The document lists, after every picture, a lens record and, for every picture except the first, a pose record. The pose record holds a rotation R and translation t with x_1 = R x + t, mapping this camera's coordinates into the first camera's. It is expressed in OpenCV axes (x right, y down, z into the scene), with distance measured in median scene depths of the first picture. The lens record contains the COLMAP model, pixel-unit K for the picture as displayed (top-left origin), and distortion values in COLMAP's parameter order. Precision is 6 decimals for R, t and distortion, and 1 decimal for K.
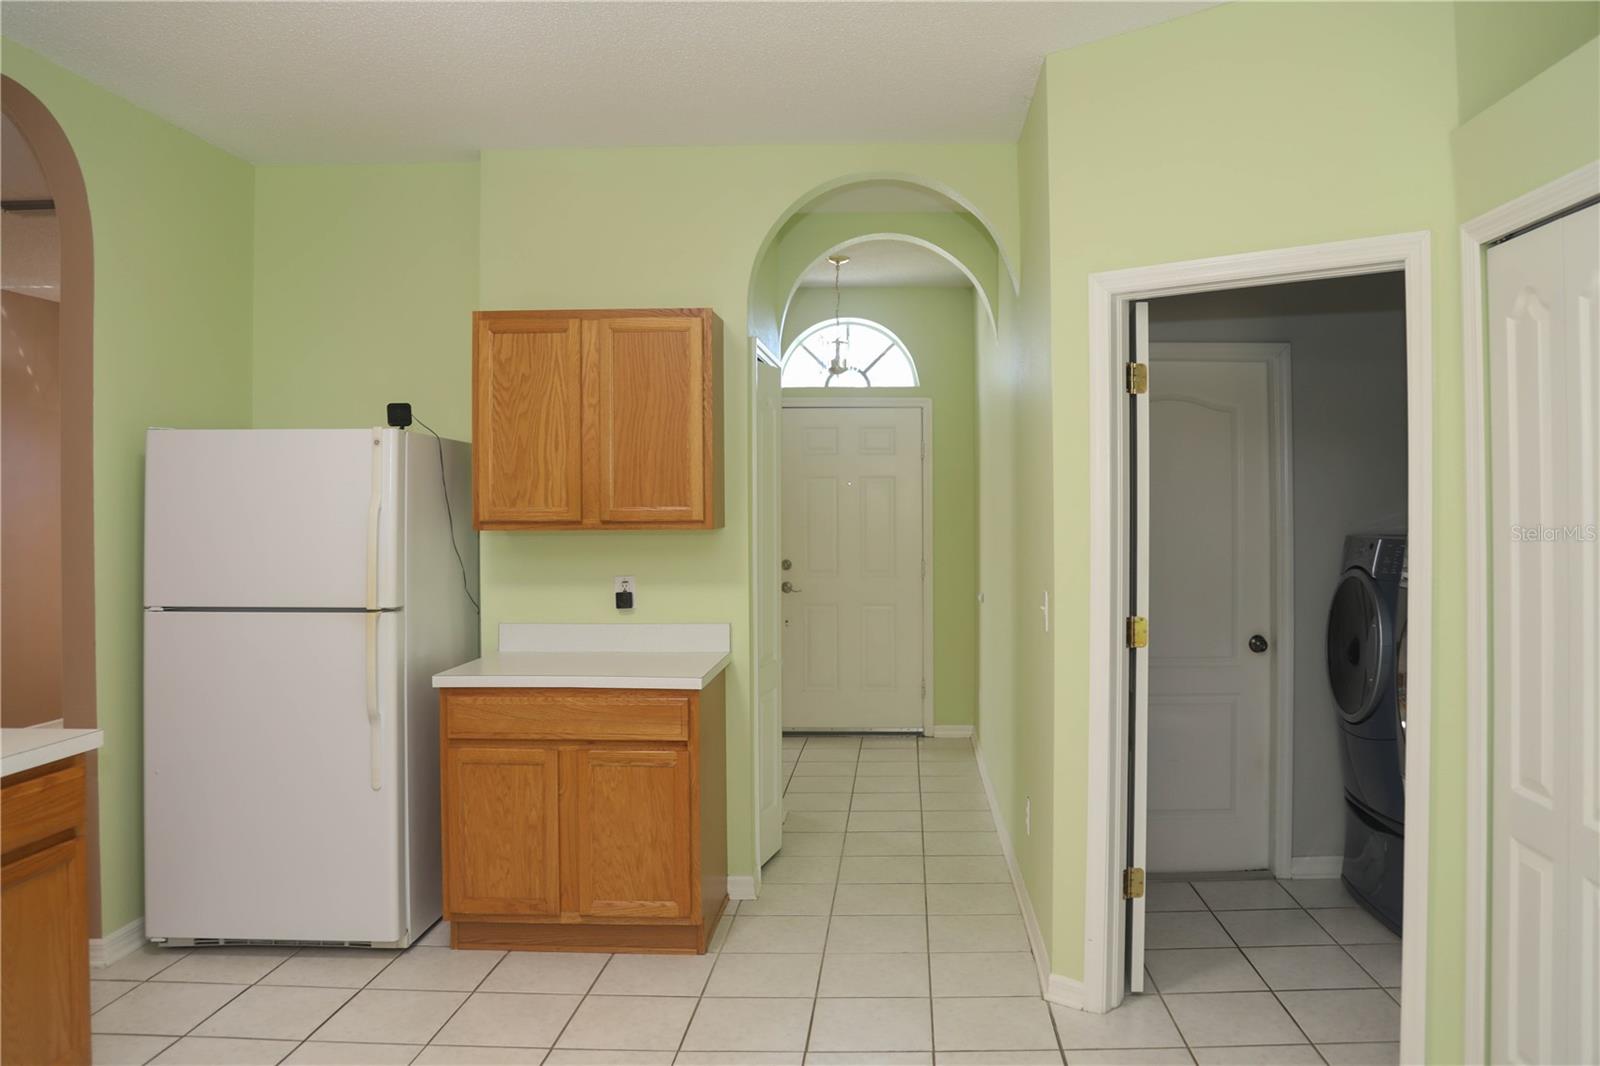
lens RADIAL K [[2468.2, 0, 800.0], [0, 2468.2, 533.0], [0, 0, 1]] dist [-0.366336, 0.041087]
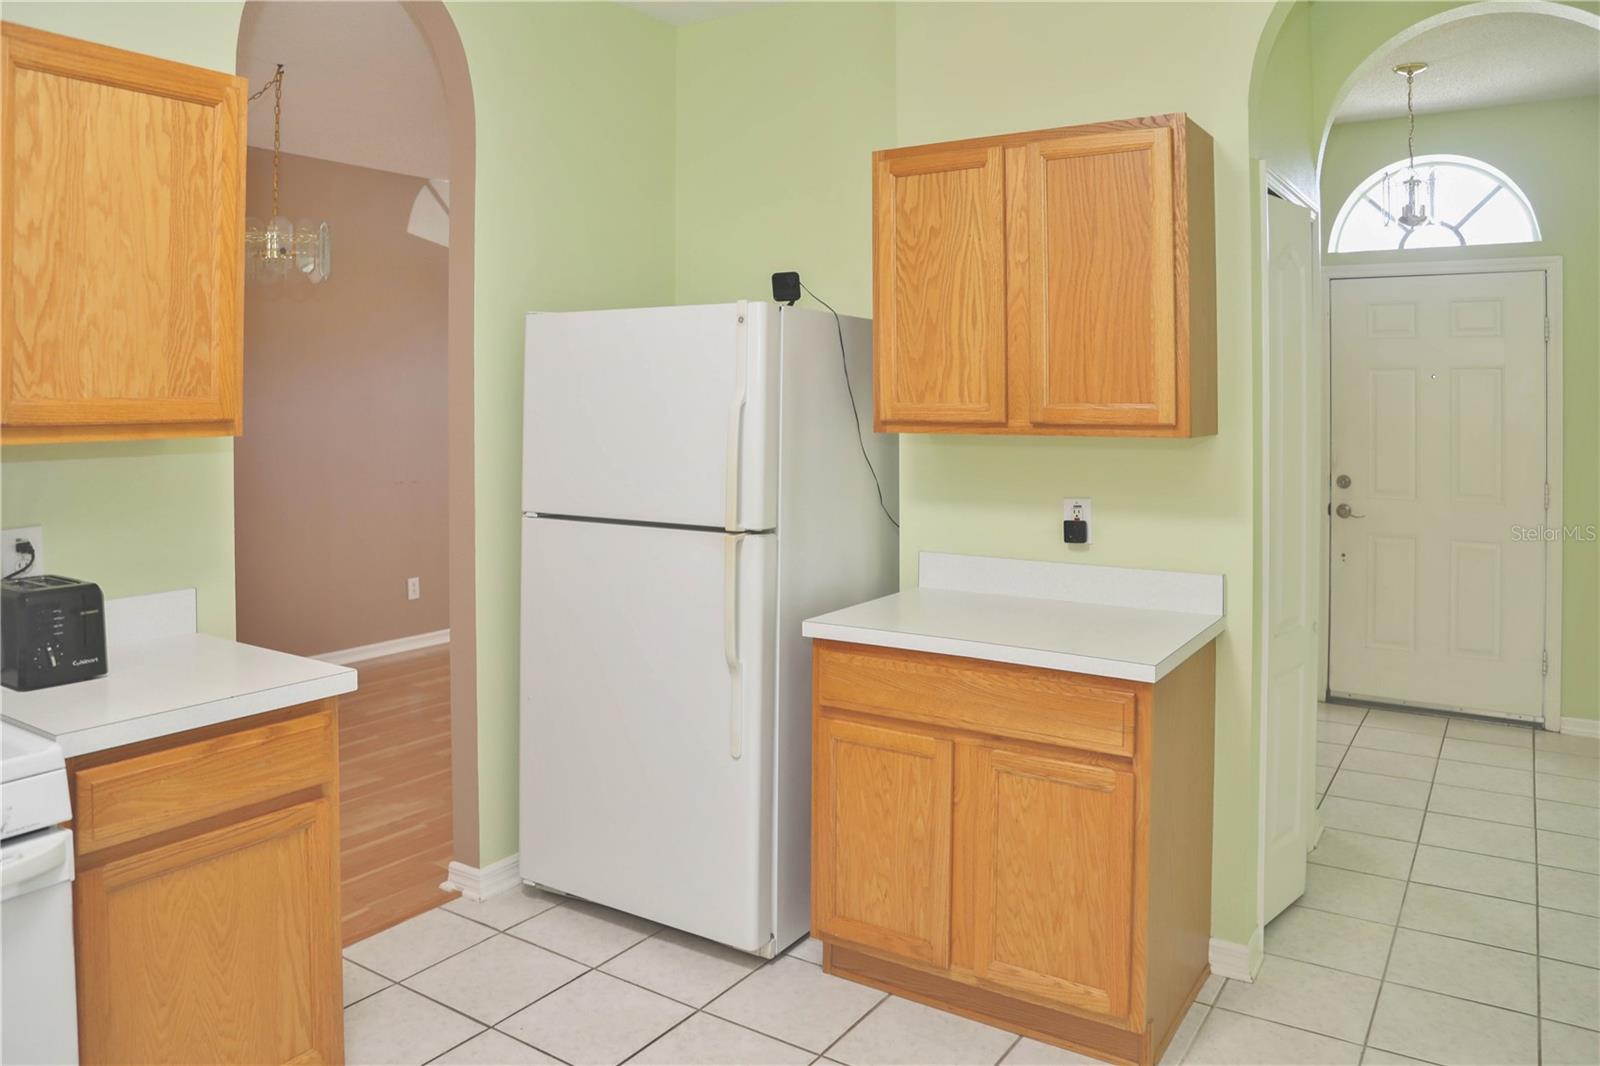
lens RADIAL K [[1131.0, 0, 795.8], [0, 1131.0, 385.1], [0, 0, 1]] dist [-0.088352, 0.004359]
pose [[0.852668, -0.001595, -0.522450, 0.032997], [-0.010033, 0.999761, -0.019426, -0.008914], [0.522356, 0.021806, 0.852449, 0.684858]]
